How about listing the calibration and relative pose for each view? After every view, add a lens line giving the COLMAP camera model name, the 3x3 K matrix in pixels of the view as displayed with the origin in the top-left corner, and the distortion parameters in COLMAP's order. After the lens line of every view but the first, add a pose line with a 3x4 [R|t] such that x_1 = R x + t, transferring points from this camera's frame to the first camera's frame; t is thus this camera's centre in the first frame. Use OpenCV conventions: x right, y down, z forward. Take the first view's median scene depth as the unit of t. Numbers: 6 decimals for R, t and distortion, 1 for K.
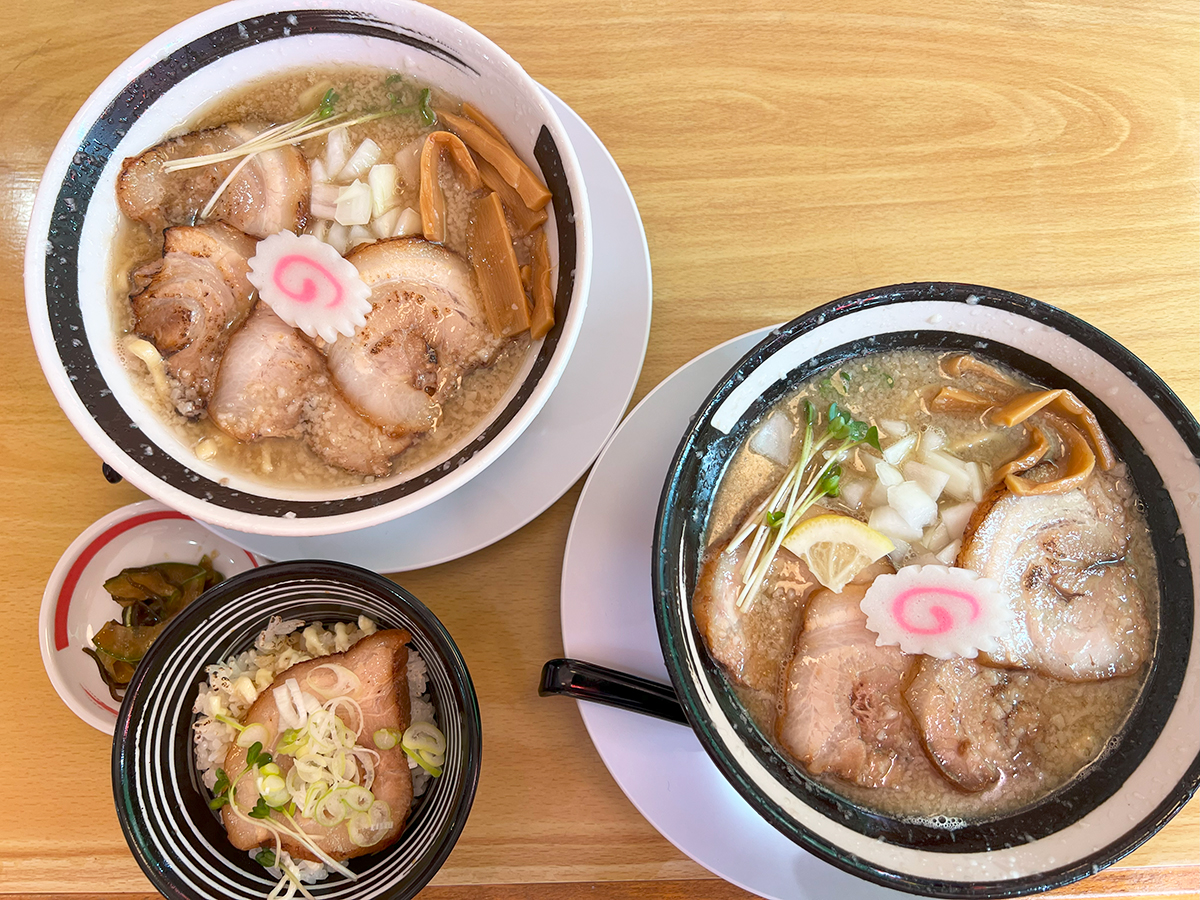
lens RADIAL K [[841.3, 0, 600.0], [0, 841.3, 450.0], [0, 0, 1]] dist [-0.007355, -0.005756]
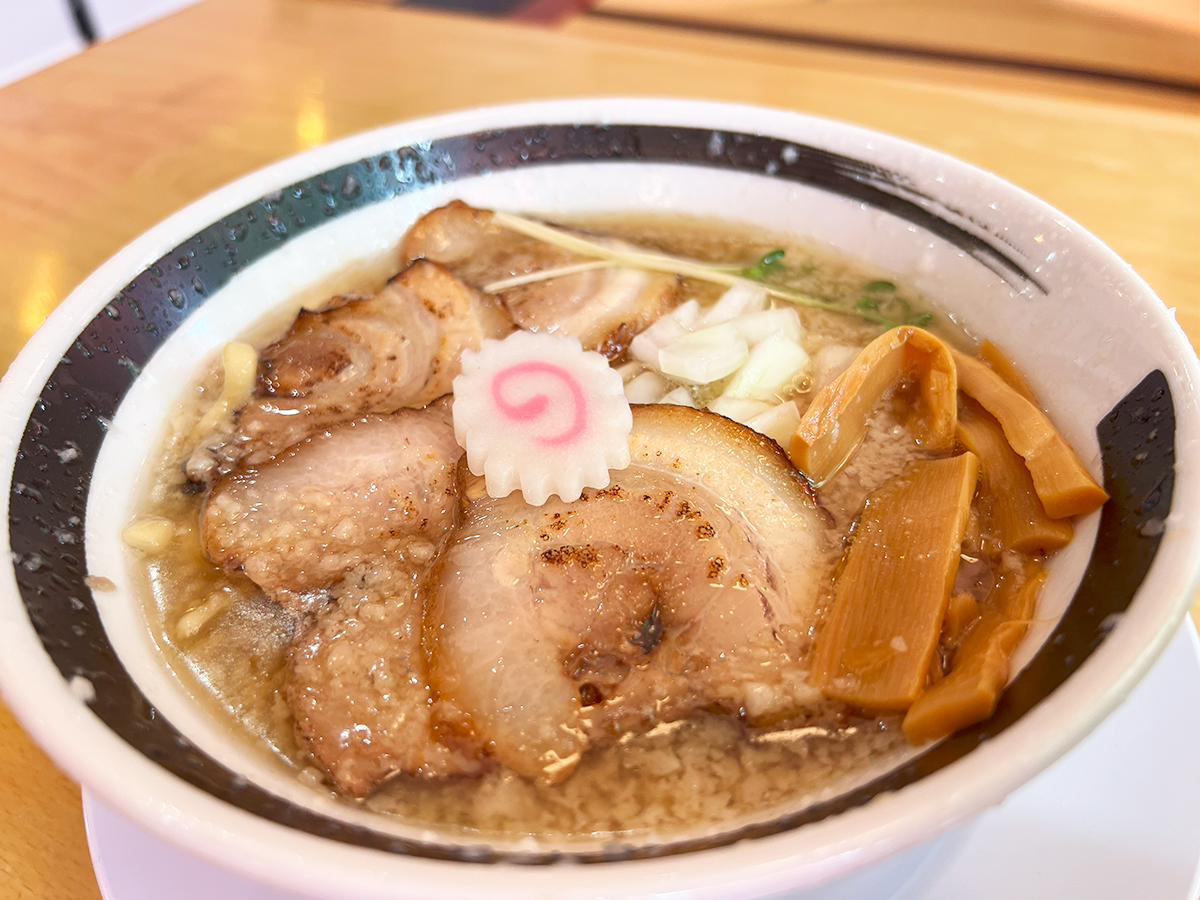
lens RADIAL K [[926.7, 0, 600.0], [0, 926.7, 450.0], [0, 0, 1]] dist [0.045973, -0.139191]
pose [[0.771981, 0.395611, -0.497532, -0.030912], [-0.618687, 0.647240, -0.445317, 0.044543], [0.145850, 0.651592, 0.744416, 0.605944]]
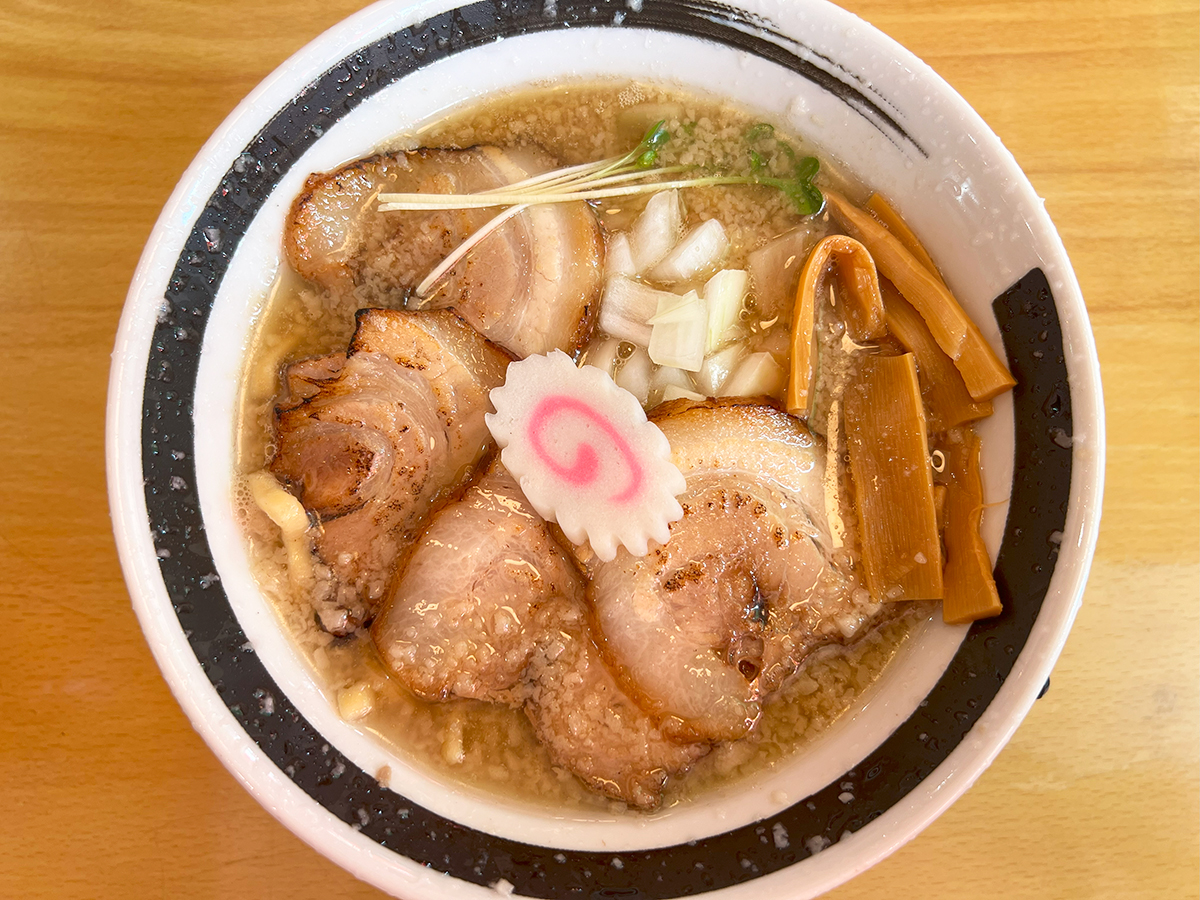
lens RADIAL K [[893.5, 0, 600.0], [0, 893.5, 450.0], [0, 0, 1]] dist [0.121408, -0.374050]
pose [[0.980208, 0.197969, -0.001097, -0.332673], [-0.197968, 0.980134, -0.012075, -0.191924], [-0.001315, 0.012053, 0.999926, 0.370984]]
